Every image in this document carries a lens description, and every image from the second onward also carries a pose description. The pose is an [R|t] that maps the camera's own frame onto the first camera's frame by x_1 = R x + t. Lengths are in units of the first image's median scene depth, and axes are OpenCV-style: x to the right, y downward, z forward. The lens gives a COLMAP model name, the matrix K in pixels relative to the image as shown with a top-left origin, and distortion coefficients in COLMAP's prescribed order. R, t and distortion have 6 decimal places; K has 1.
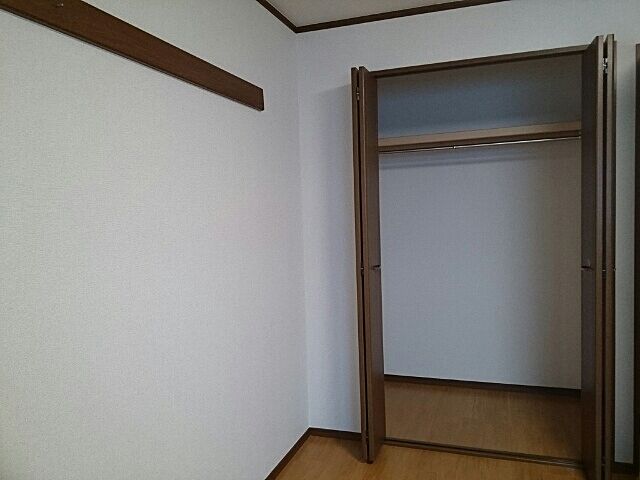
lens RADIAL K [[505.0, 0, 329.6], [0, 505.0, 255.6], [0, 0, 1]] dist [0.088858, -0.120823]
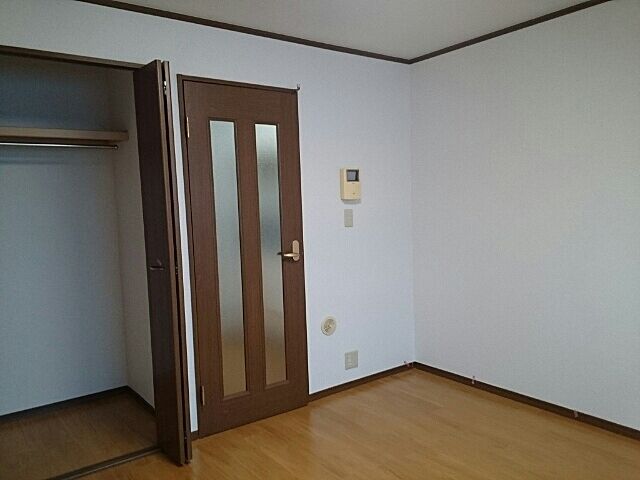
lens RADIAL K [[505.0, 0, 329.6], [0, 505.0, 255.6], [0, 0, 1]] dist [0.088858, -0.120823]
pose [[0.571247, -0.073156, 0.817511, -0.165644], [0.086690, 0.995827, 0.028538, -0.000486], [-0.816187, 0.054567, 0.575205, 0.056258]]
